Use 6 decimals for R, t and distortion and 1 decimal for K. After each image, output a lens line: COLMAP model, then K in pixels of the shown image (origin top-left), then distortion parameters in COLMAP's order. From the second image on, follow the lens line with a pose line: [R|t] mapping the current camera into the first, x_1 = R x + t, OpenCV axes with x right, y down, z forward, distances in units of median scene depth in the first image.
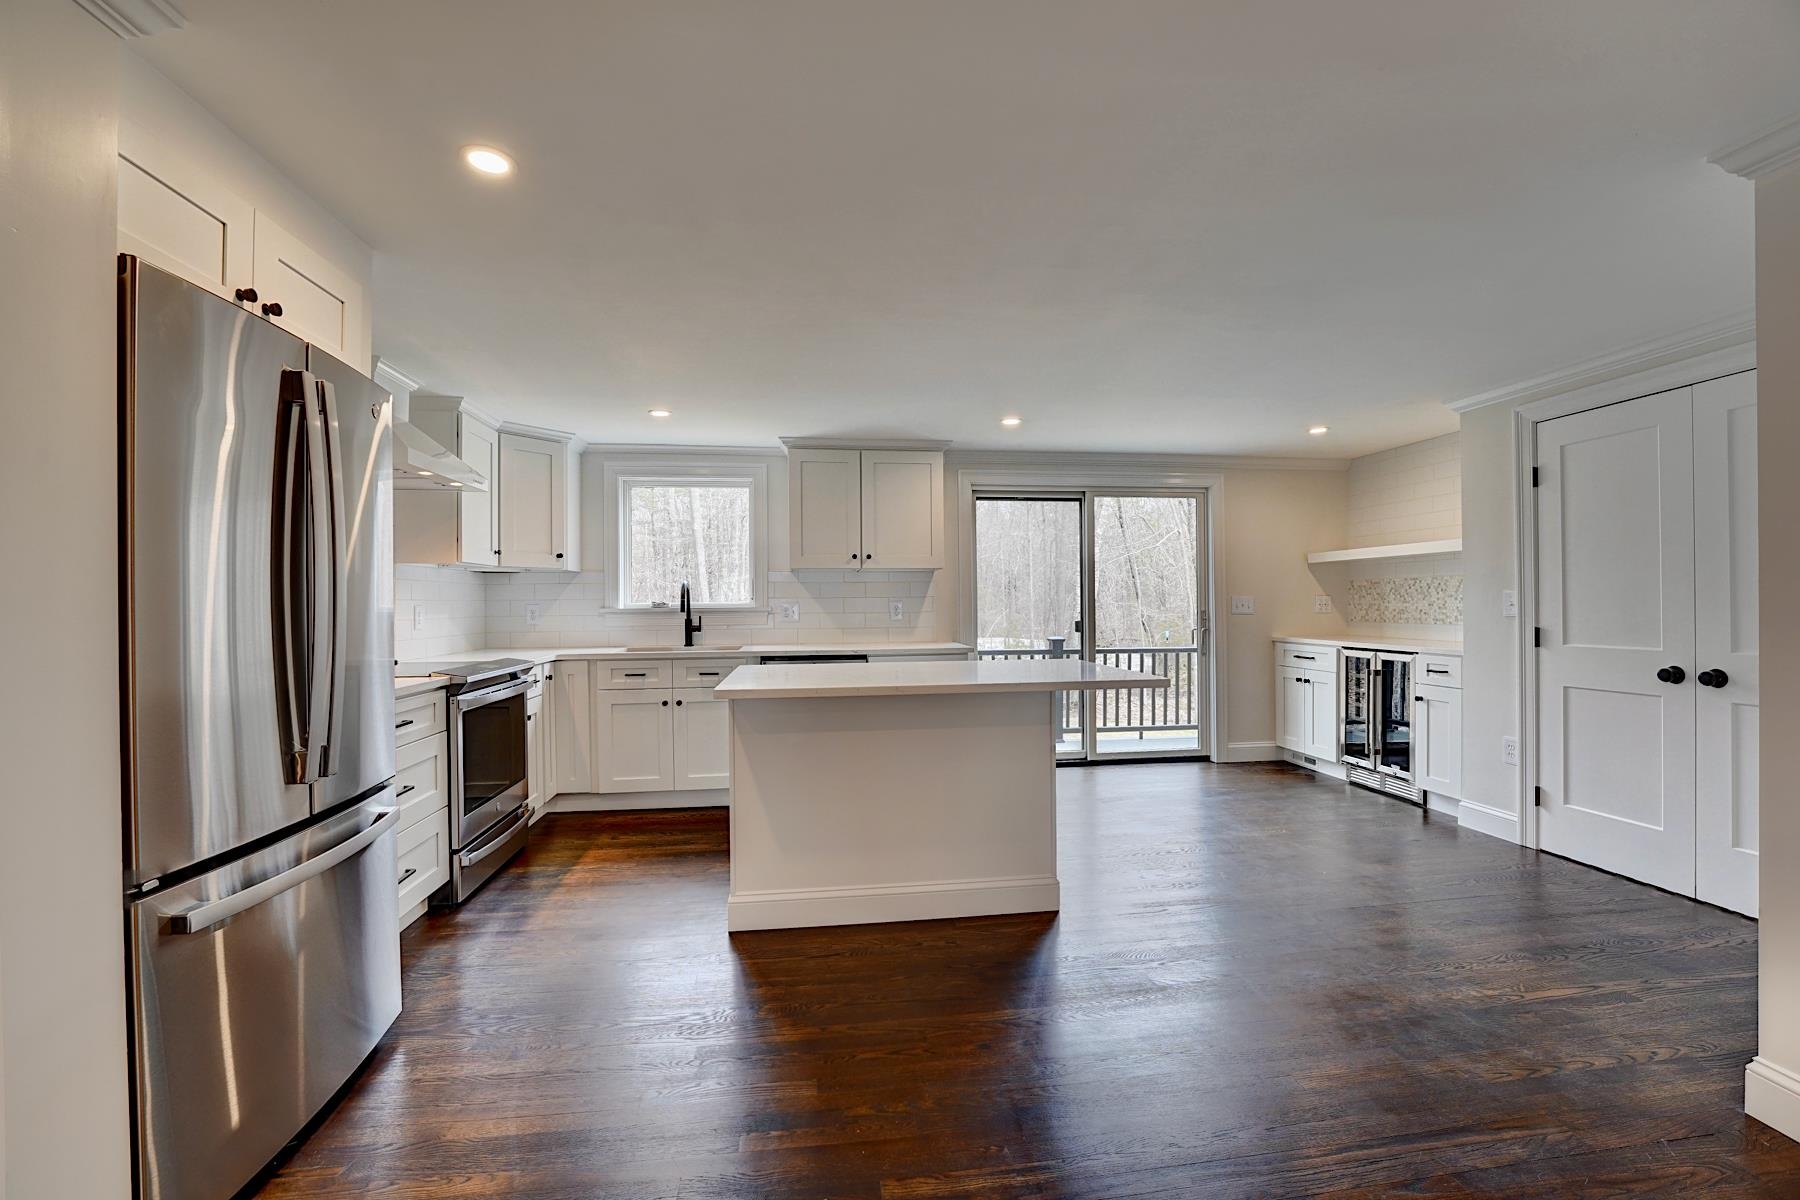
lens RADIAL K [[731.0, 0, 903.1], [0, 731.0, 602.2], [0, 0, 1]] dist [-0.028395, 0.002458]
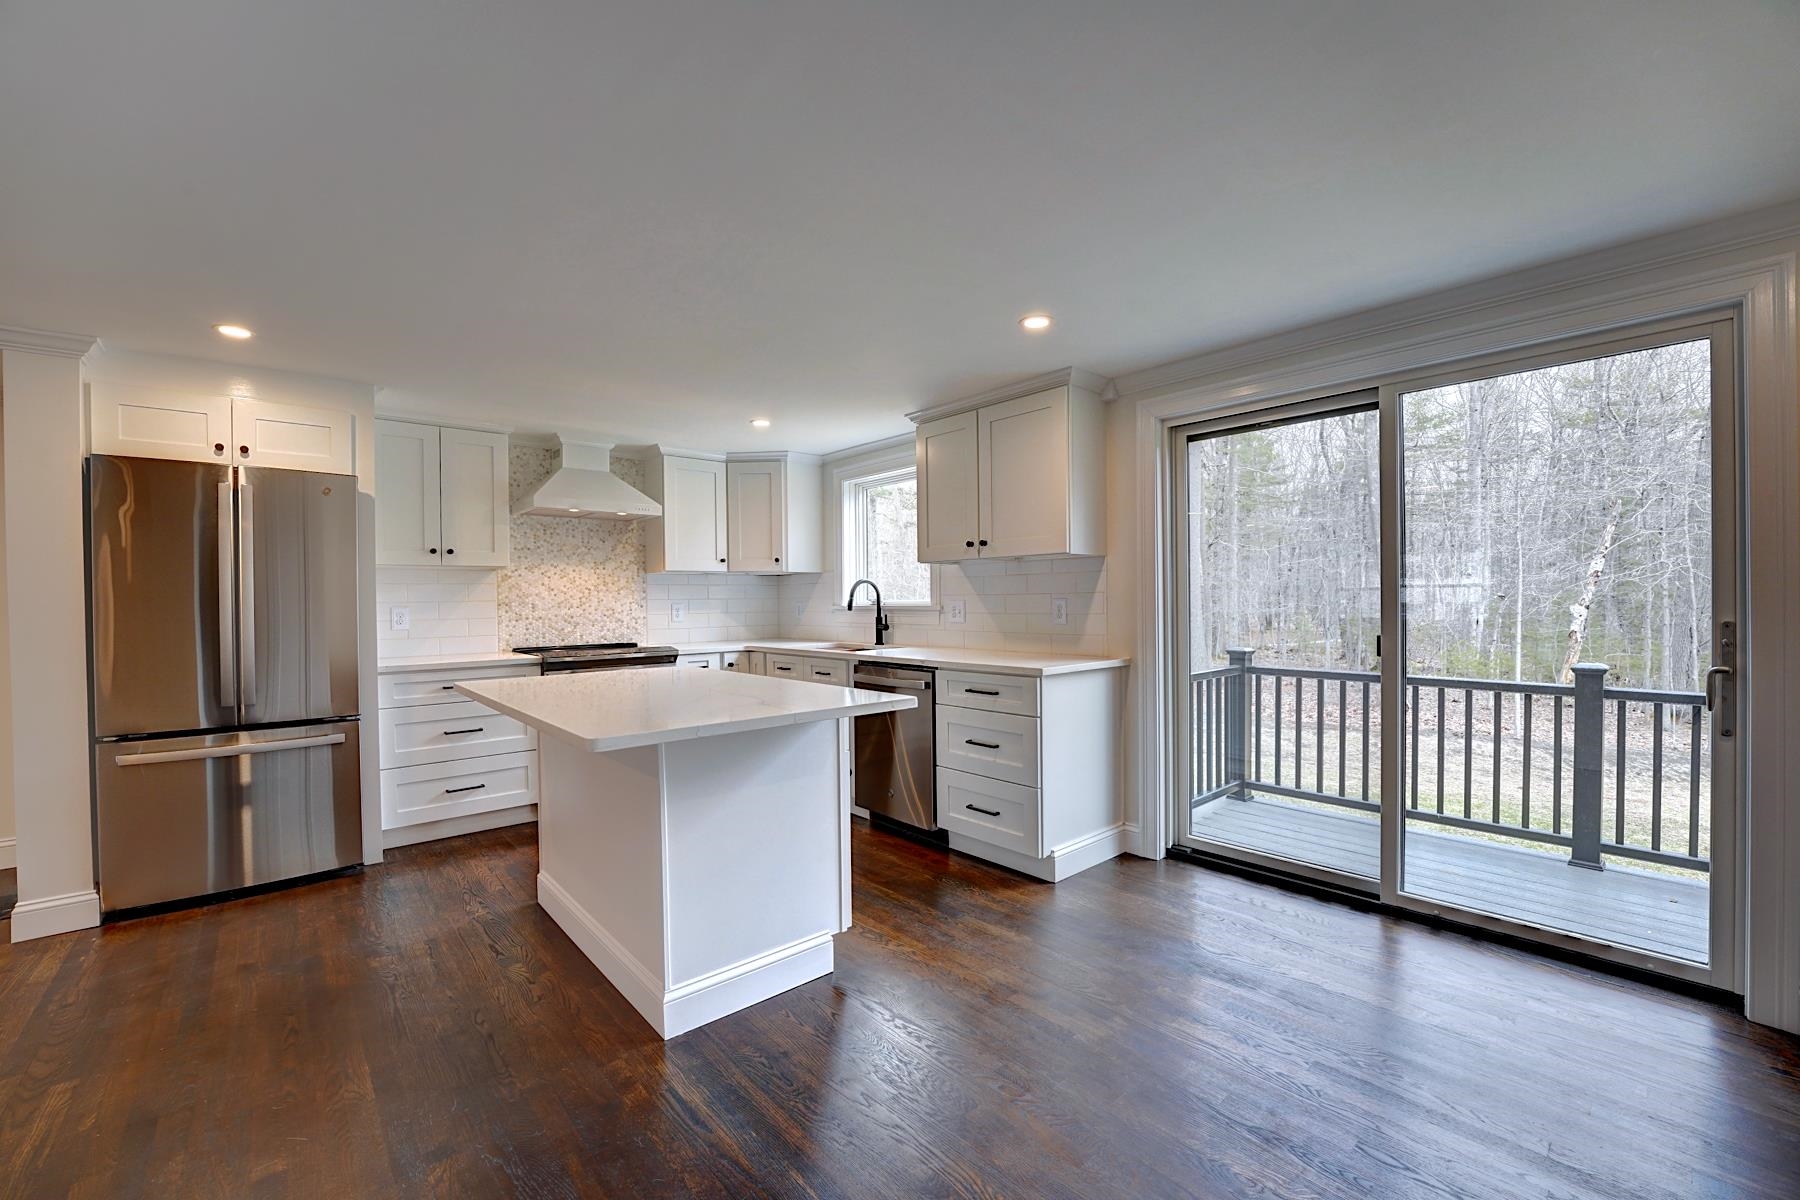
lens RADIAL K [[731.0, 0, 900.7], [0, 731.0, 613.5], [0, 0, 1]] dist [-0.028395, 0.002458]
pose [[0.567995, 0.009680, -0.822975, 0.575954], [0.007918, 0.999820, 0.017225, 0.001799], [0.822994, -0.016300, 0.567816, 0.491092]]
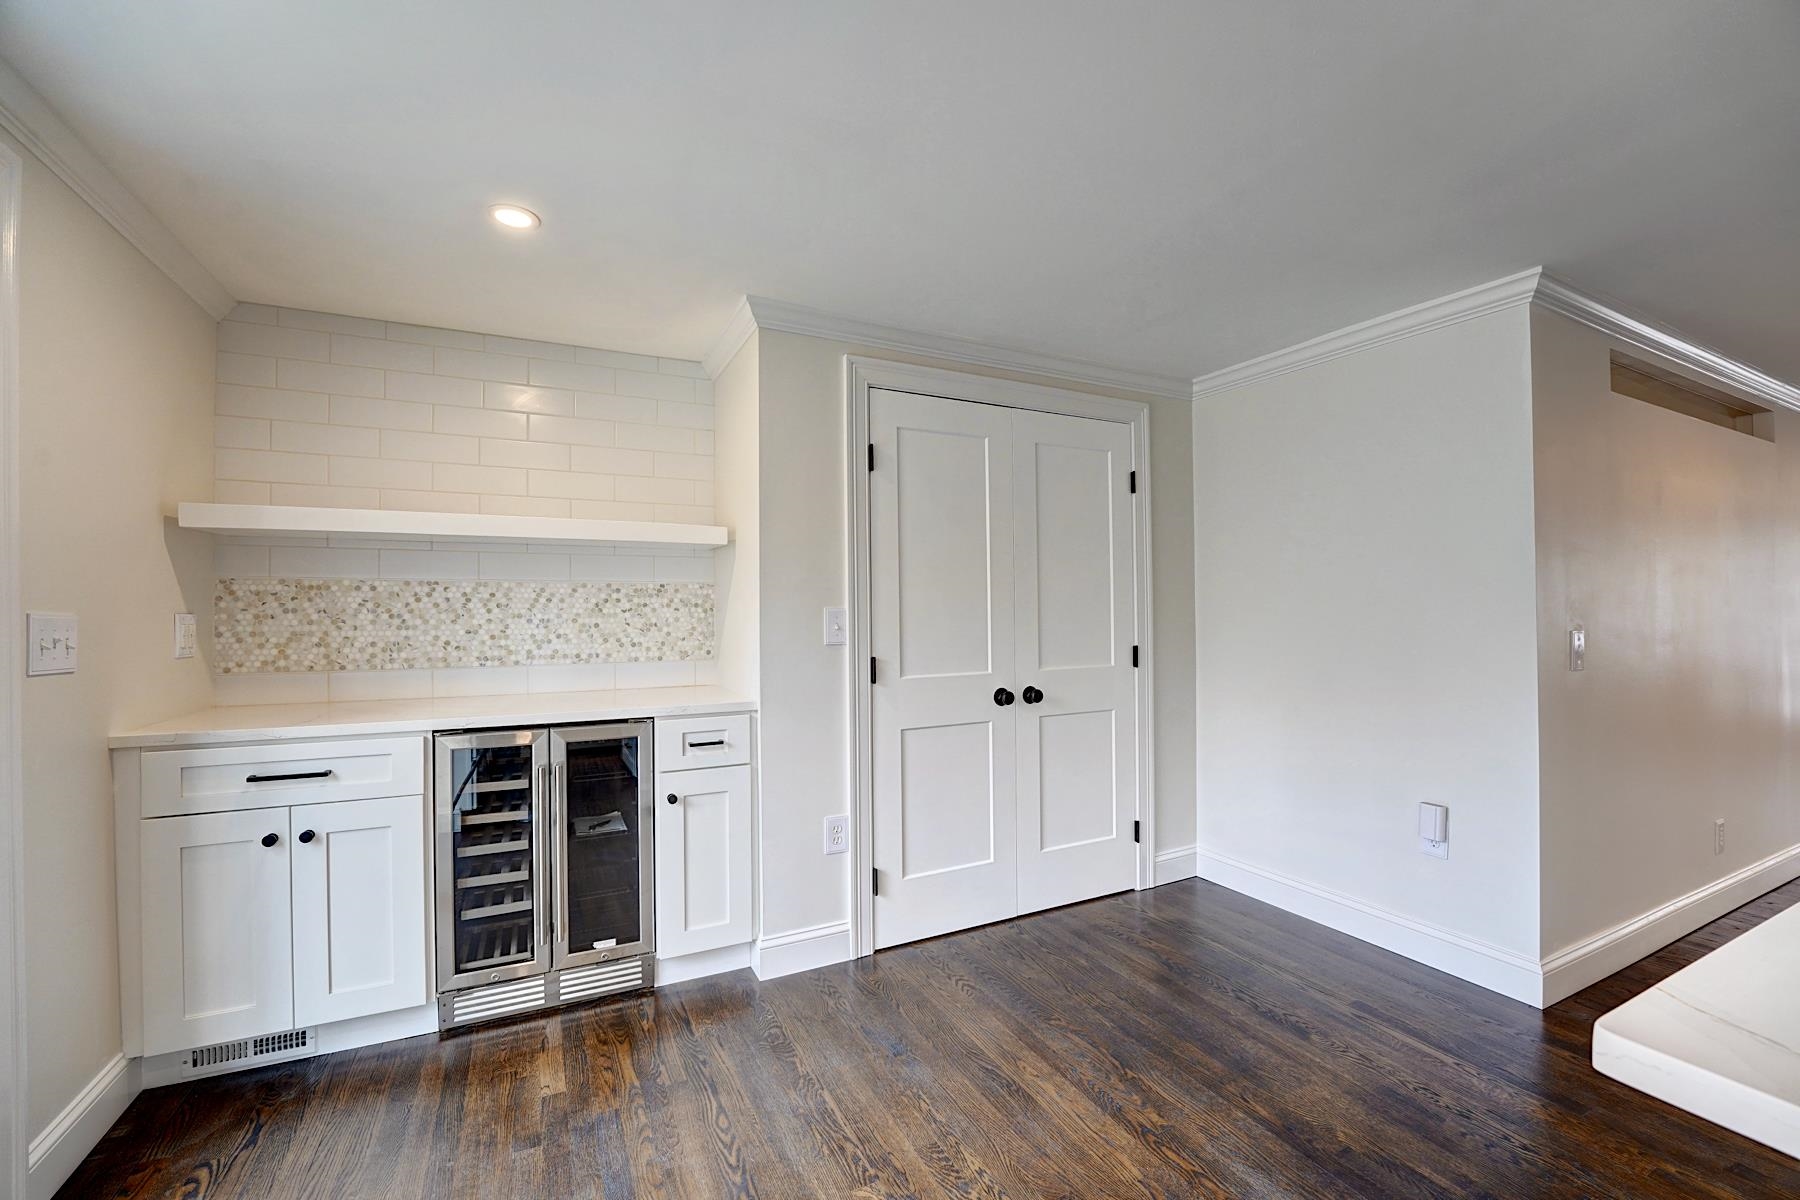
lens RADIAL K [[731.0, 0, 894.9], [0, 731.0, 609.3], [0, 0, 1]] dist [-0.028395, 0.002458]
pose [[-0.311826, 0.017629, 0.949976, 0.113405], [0.009148, 0.999837, -0.015552, -0.002213], [-0.950095, 0.003841, -0.311936, 0.923535]]
